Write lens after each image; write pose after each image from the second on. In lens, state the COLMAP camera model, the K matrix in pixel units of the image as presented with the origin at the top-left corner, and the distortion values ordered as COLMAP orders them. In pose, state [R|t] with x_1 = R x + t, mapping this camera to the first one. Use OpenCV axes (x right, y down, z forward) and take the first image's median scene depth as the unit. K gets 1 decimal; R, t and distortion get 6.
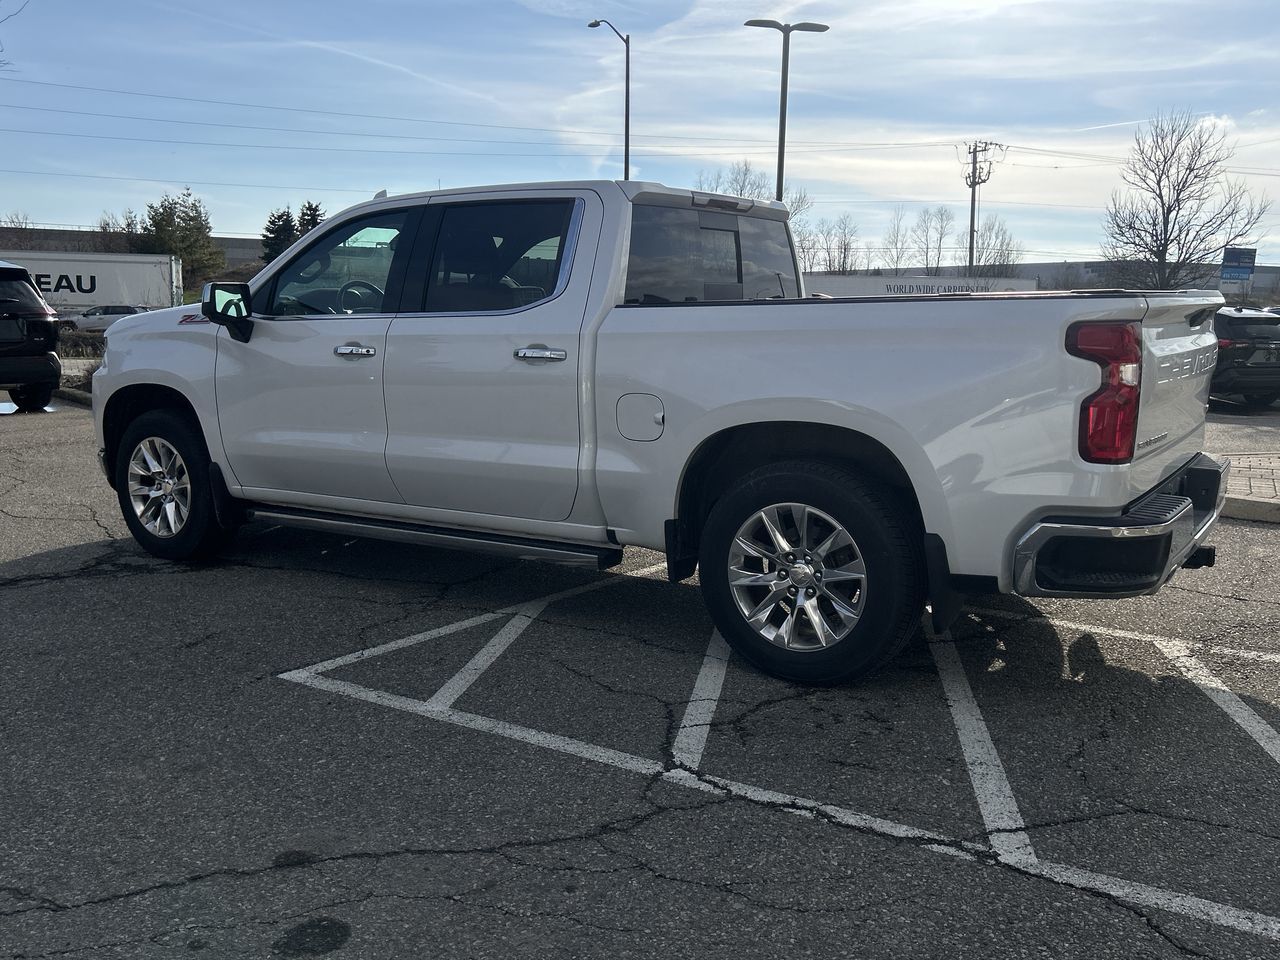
lens RADIAL K [[1118.5, 0, 639.0], [0, 1118.5, 475.2], [0, 0, 1]] dist [0.095373, -0.146668]
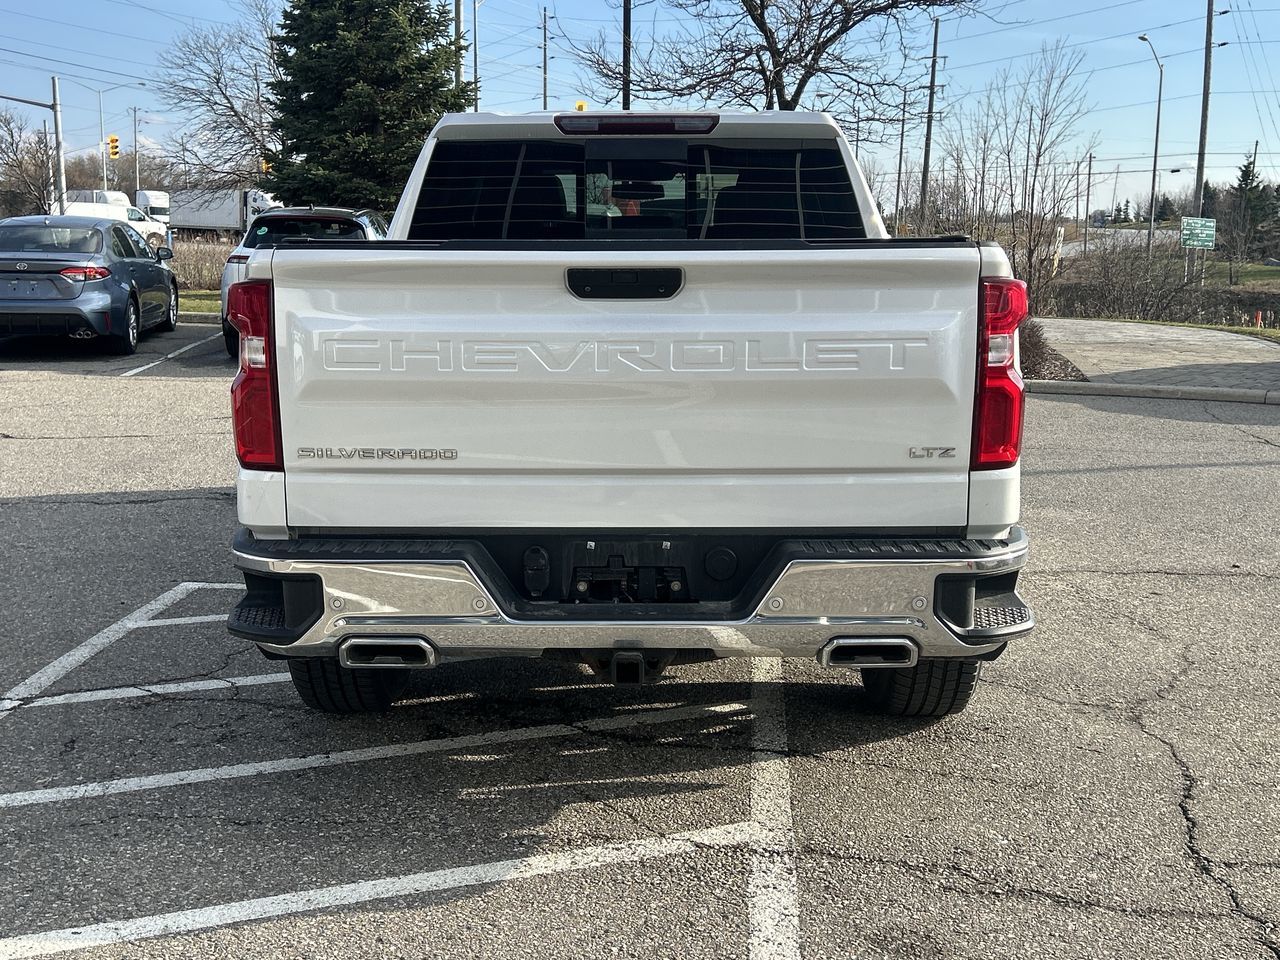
lens RADIAL K [[1448.8, 0, 640.0], [0, 1448.8, 480.0], [0, 0, 1]] dist [0.173606, -0.401872]
pose [[0.544174, 0.130757, -0.828720, 1.133833], [-0.129763, 0.989011, 0.070840, -0.087118], [0.828877, 0.068988, 0.555161, 0.552978]]
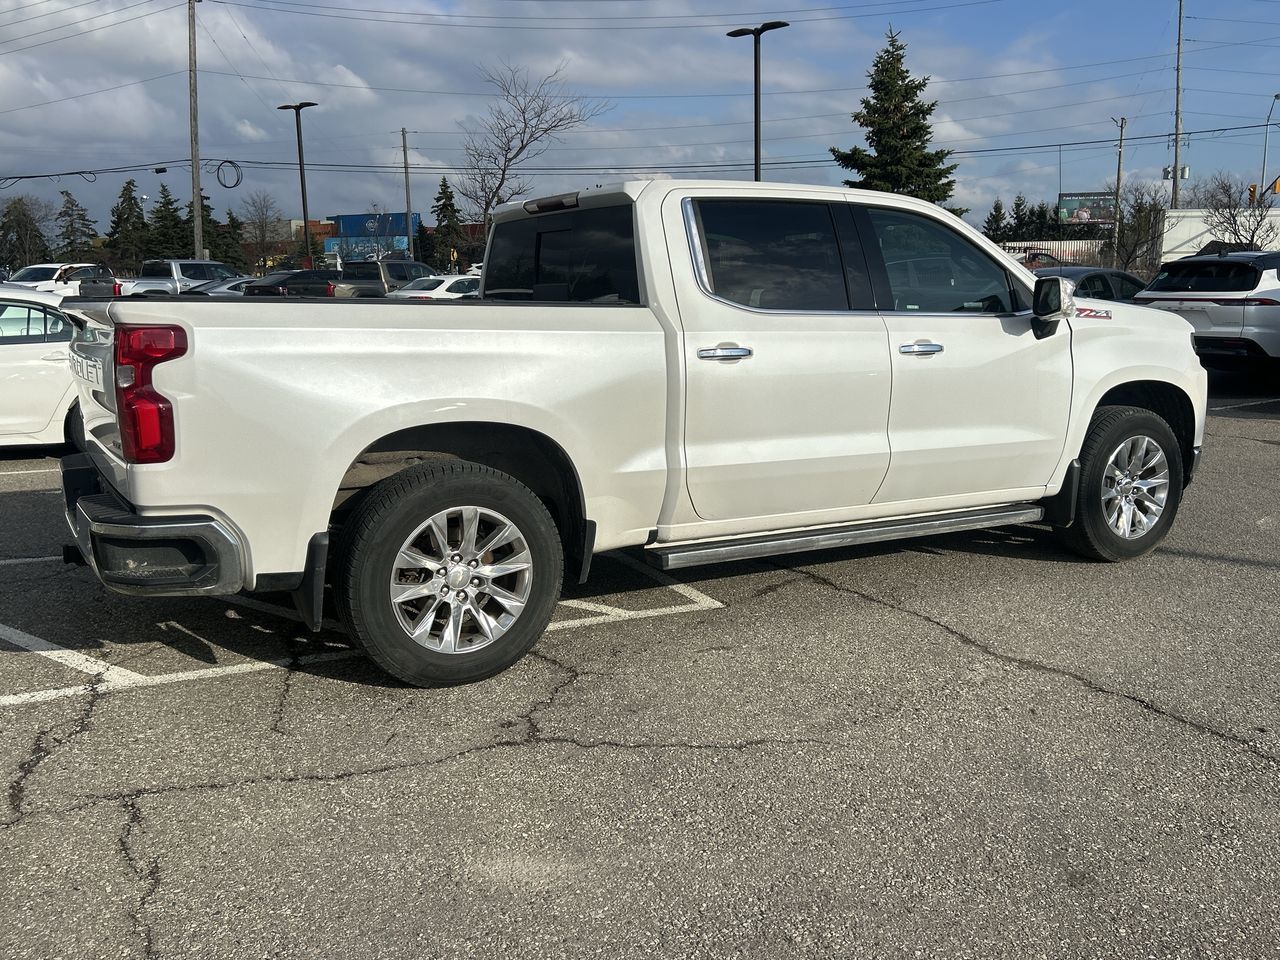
lens RADIAL K [[1118.5, 0, 639.0], [0, 1118.5, 475.2], [0, 0, 1]] dist [0.095373, -0.146668]
pose [[-0.440301, 0.145605, -0.885965, 1.163020], [-0.132612, 0.965394, 0.224563, -0.294293], [0.888003, 0.216365, -0.405756, 1.841482]]
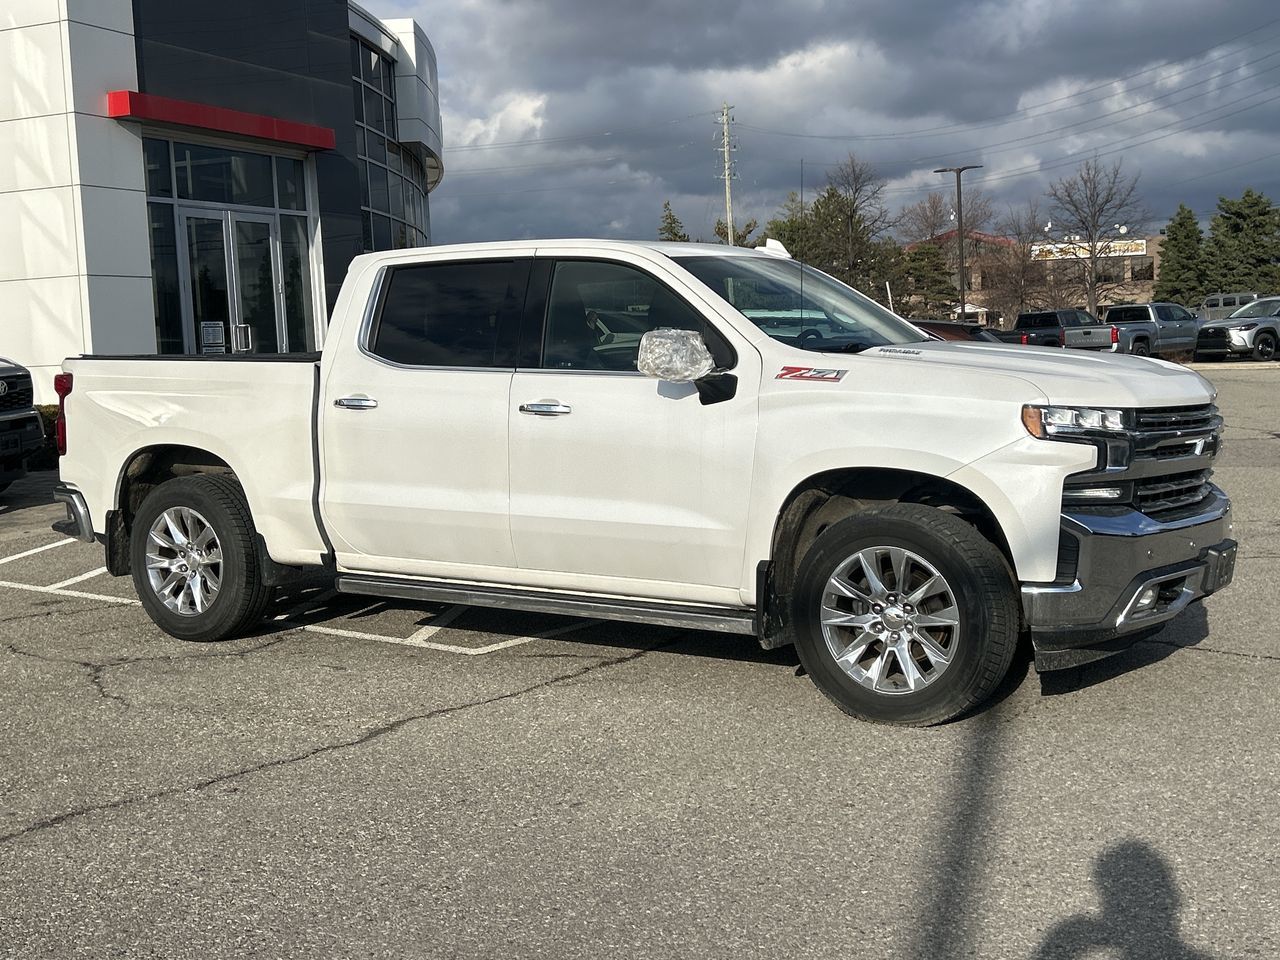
lens RADIAL K [[1550.8, 0, 654.2], [0, 1550.8, 481.6], [0, 0, 1]] dist [0.203668, -0.496841]
pose [[-0.999547, 0.022199, -0.020345, -0.121656], [0.016673, 0.970648, 0.239928, -0.492170], [0.025074, 0.239480, -0.970578, 3.105987]]
